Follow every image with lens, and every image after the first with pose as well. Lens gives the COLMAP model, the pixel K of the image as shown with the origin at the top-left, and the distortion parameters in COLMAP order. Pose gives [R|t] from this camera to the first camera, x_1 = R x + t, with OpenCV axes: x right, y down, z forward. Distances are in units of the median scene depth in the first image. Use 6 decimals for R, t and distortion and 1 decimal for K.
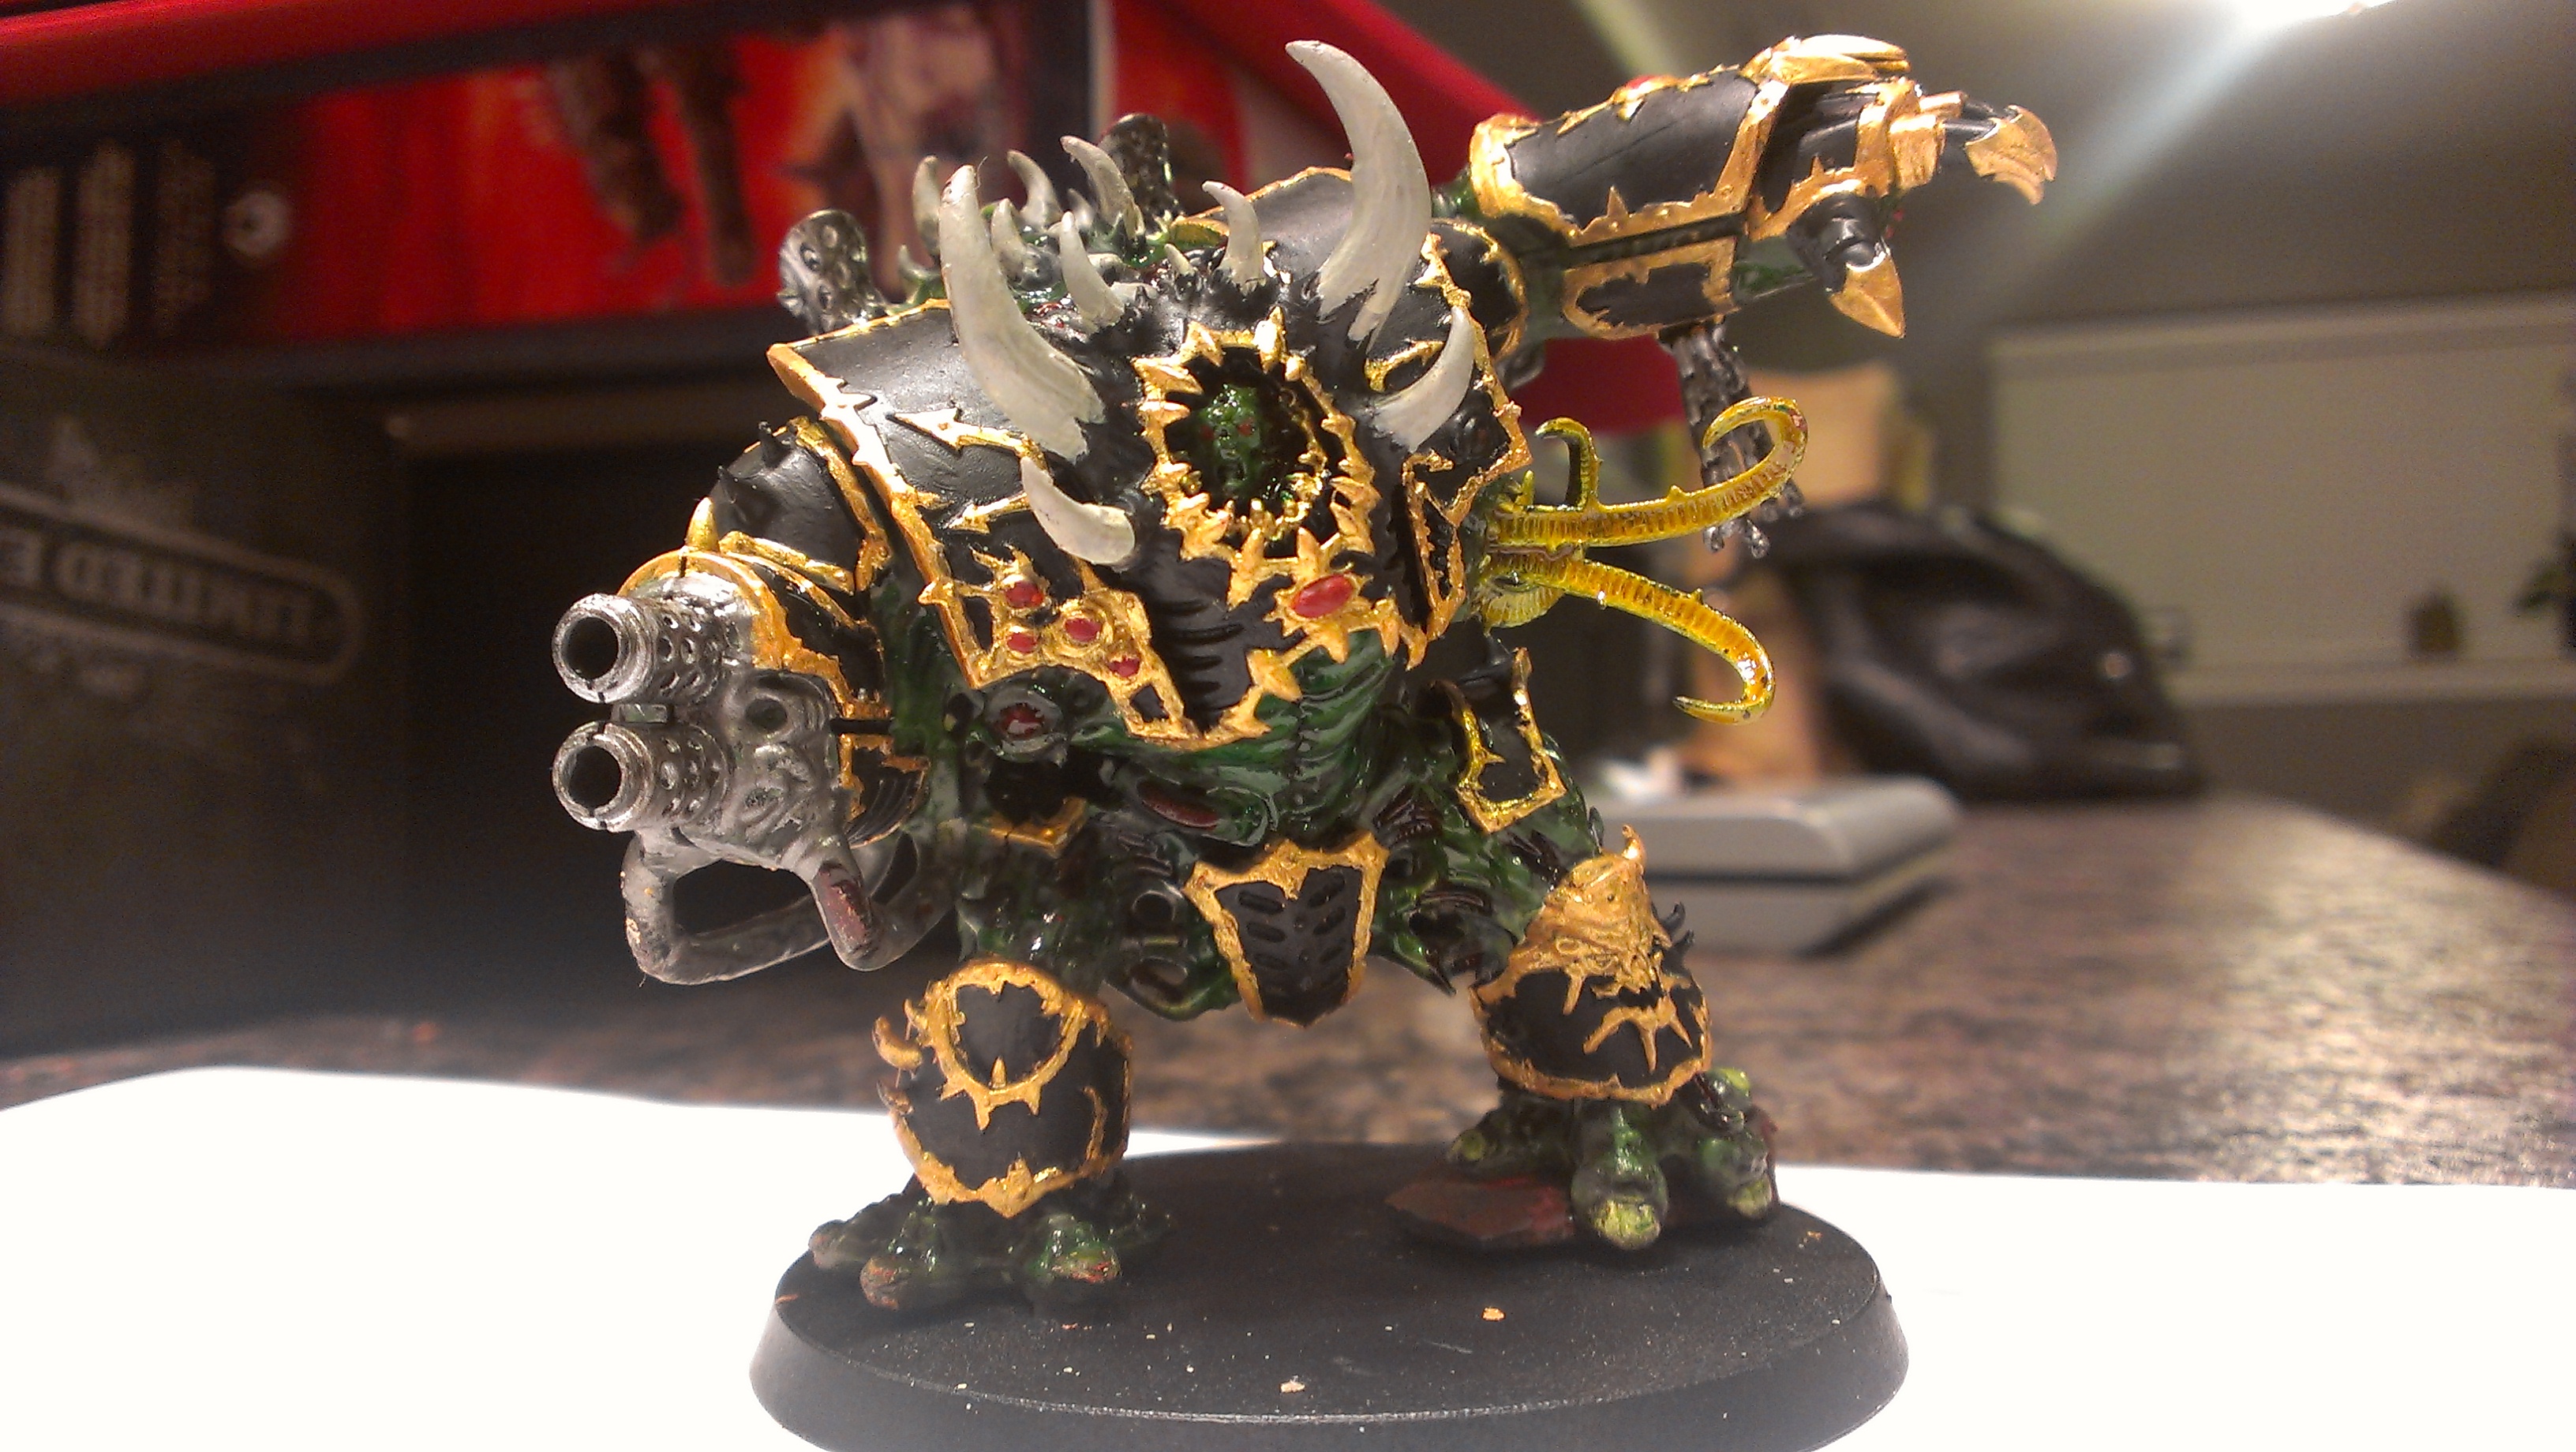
lens RADIAL K [[2198.9, 0, 1292.8], [0, 2198.9, 729.7], [0, 0, 1]] dist [0.099813, -0.224113]
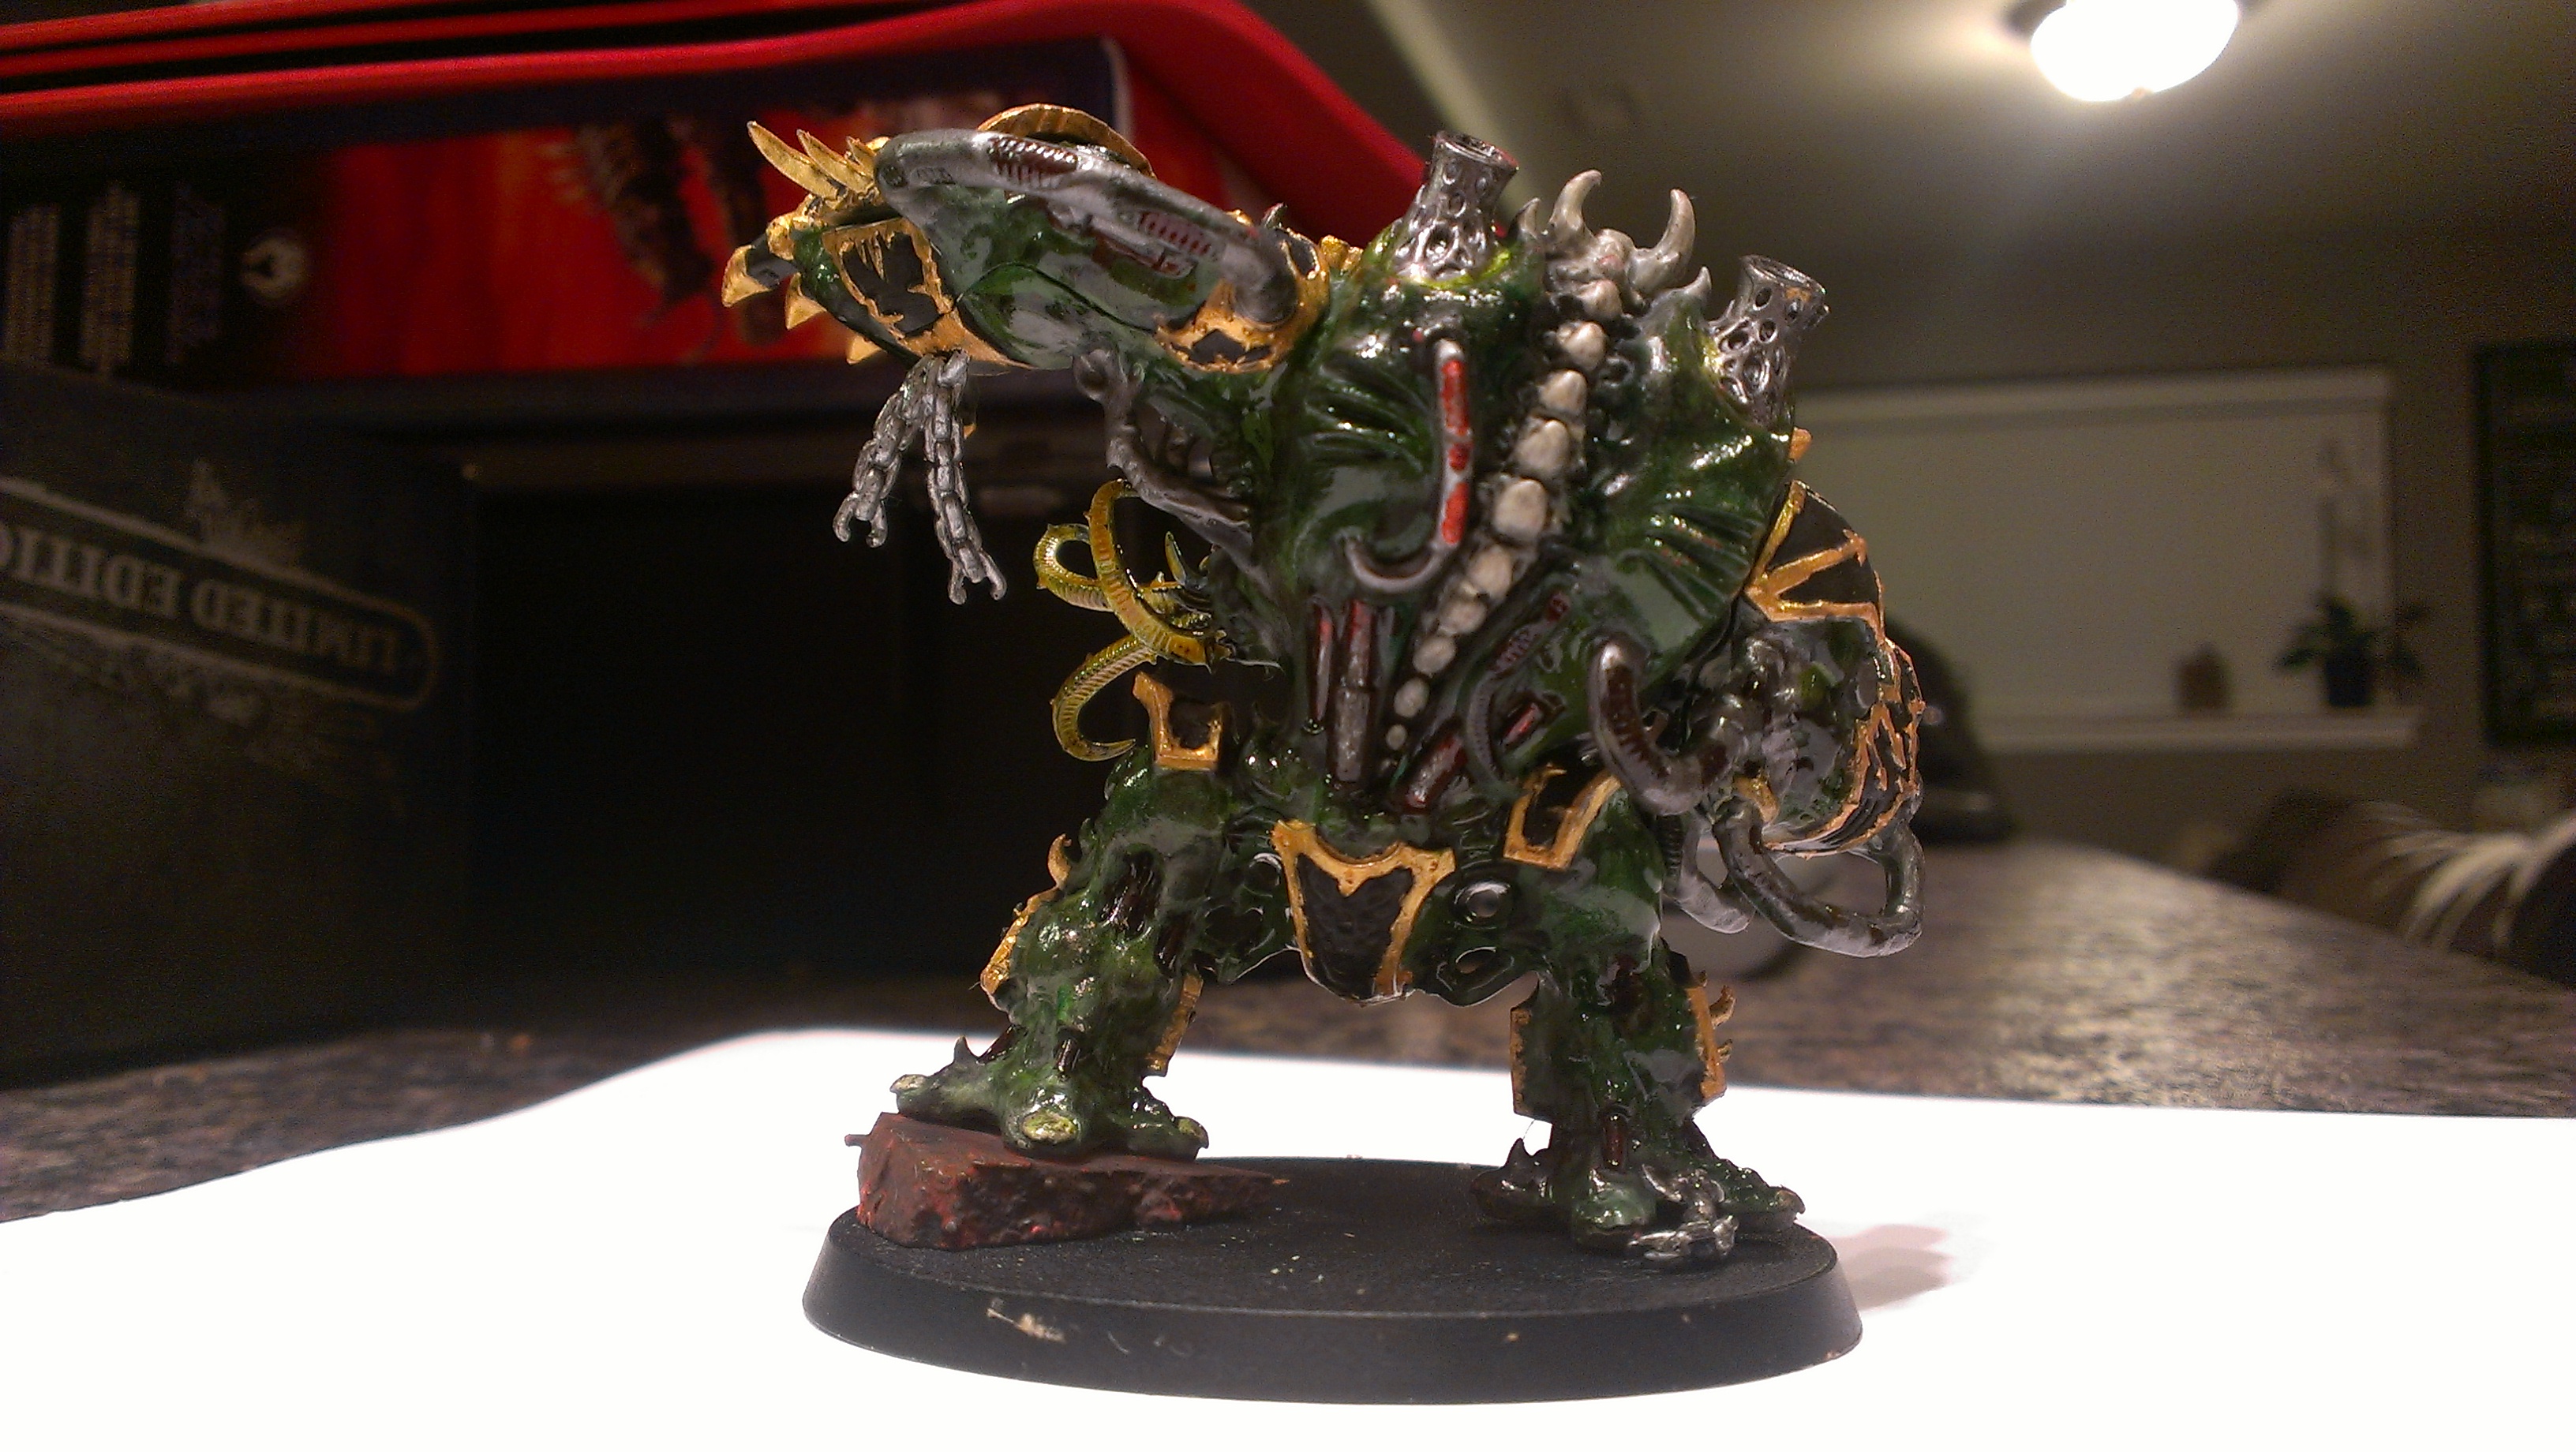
lens RADIAL K [[2198.9, 0, 1280.0], [0, 2198.9, 734.0], [0, 0, 1]] dist [0.099813, -0.224113]
pose [[0.996262, 0.013098, 0.085386, -0.090703], [-0.011754, 0.999799, -0.016218, 0.001182], [-0.085582, 0.015154, 0.996216, -0.074263]]
